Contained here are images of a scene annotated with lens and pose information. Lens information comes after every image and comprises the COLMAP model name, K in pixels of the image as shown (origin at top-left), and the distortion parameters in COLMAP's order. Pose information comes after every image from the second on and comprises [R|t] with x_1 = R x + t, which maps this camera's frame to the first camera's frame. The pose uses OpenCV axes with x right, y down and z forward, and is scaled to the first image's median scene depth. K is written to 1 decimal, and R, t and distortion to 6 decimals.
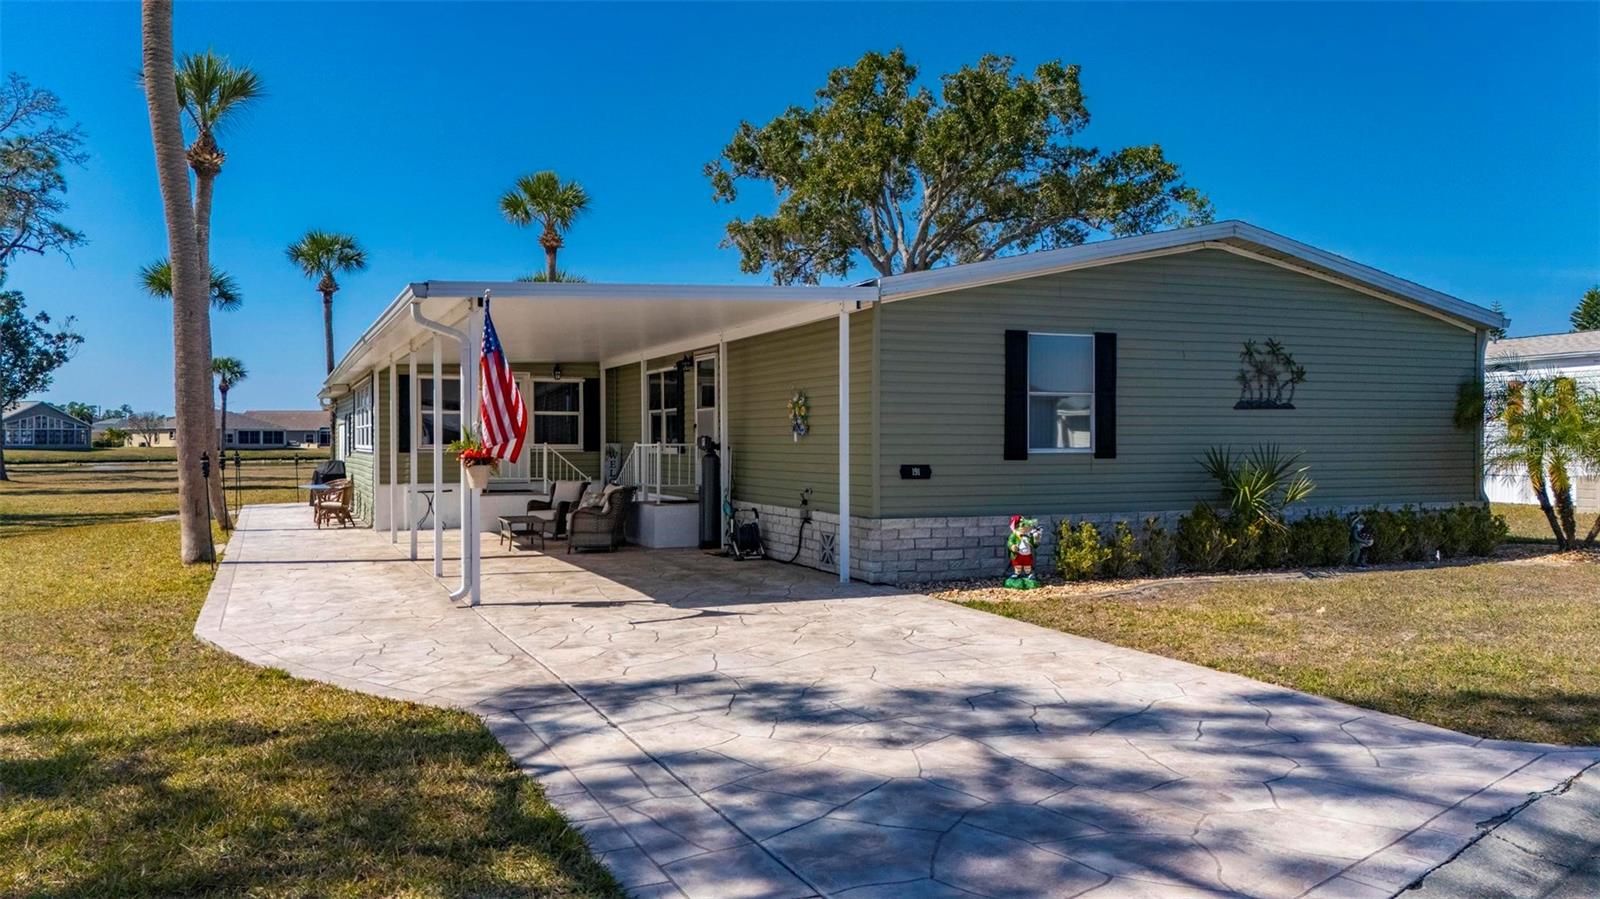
lens RADIAL K [[1180.7, 0, 804.5], [0, 1180.7, 452.9], [0, 0, 1]] dist [0.075078, -0.066727]
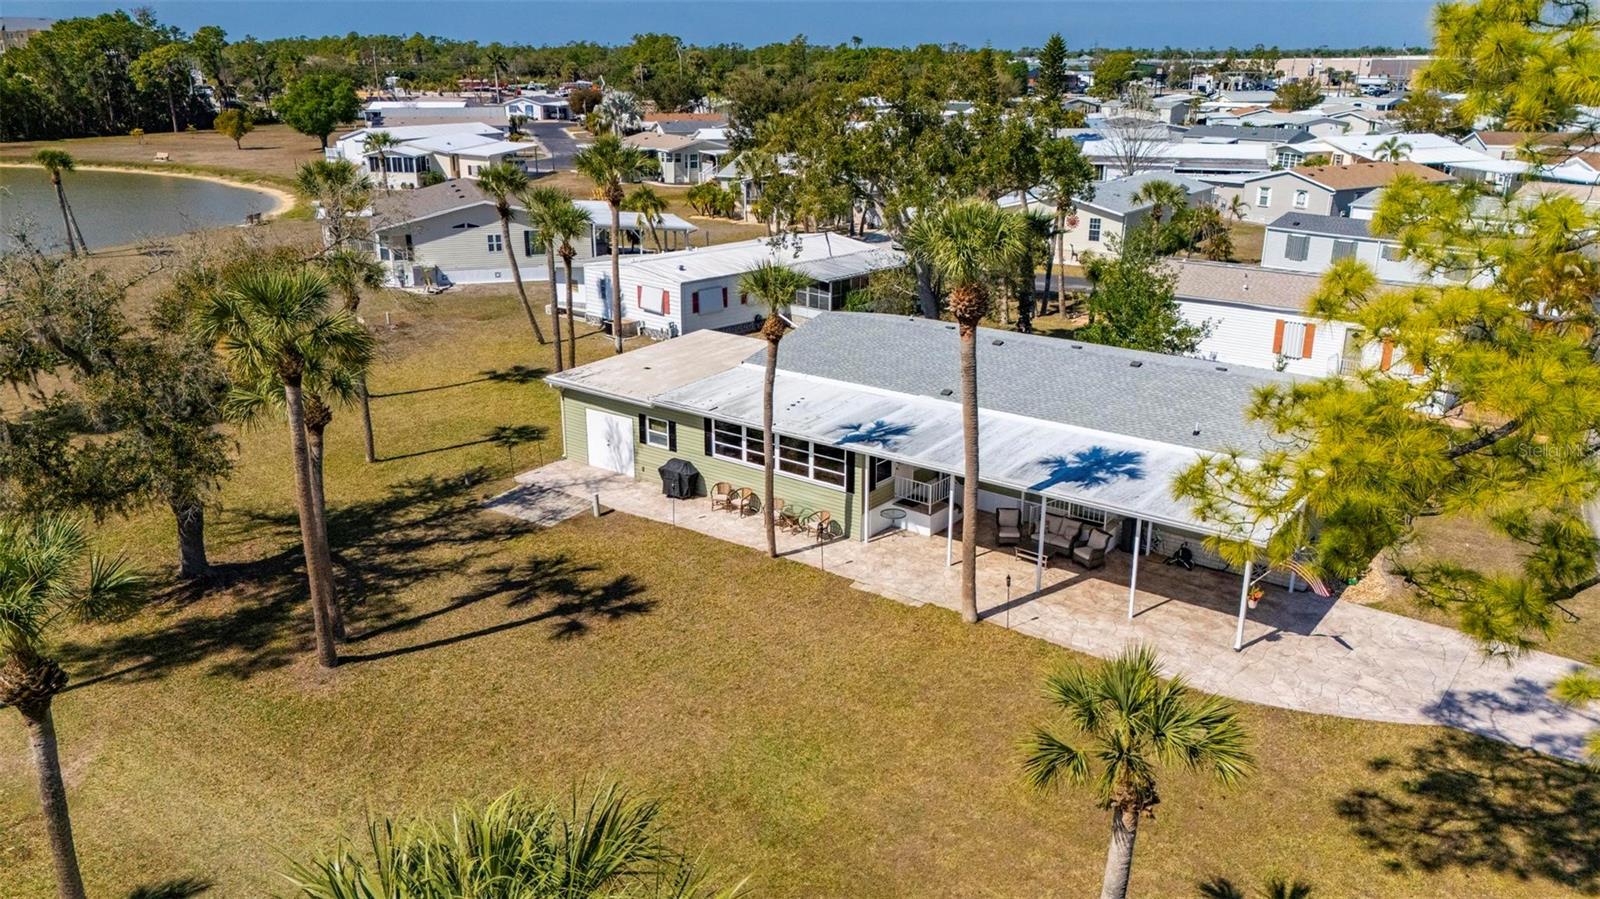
lens RADIAL K [[1193.3, 0, 803.1], [0, 1193.3, 446.8], [0, 0, 1]] dist [0.079268, -0.079388]
pose [[0.874488, -0.147472, 0.462086, -1.675991], [-0.001146, 0.952030, 0.306004, -0.801517], [-0.485046, -0.268126, 0.832369, -0.398273]]
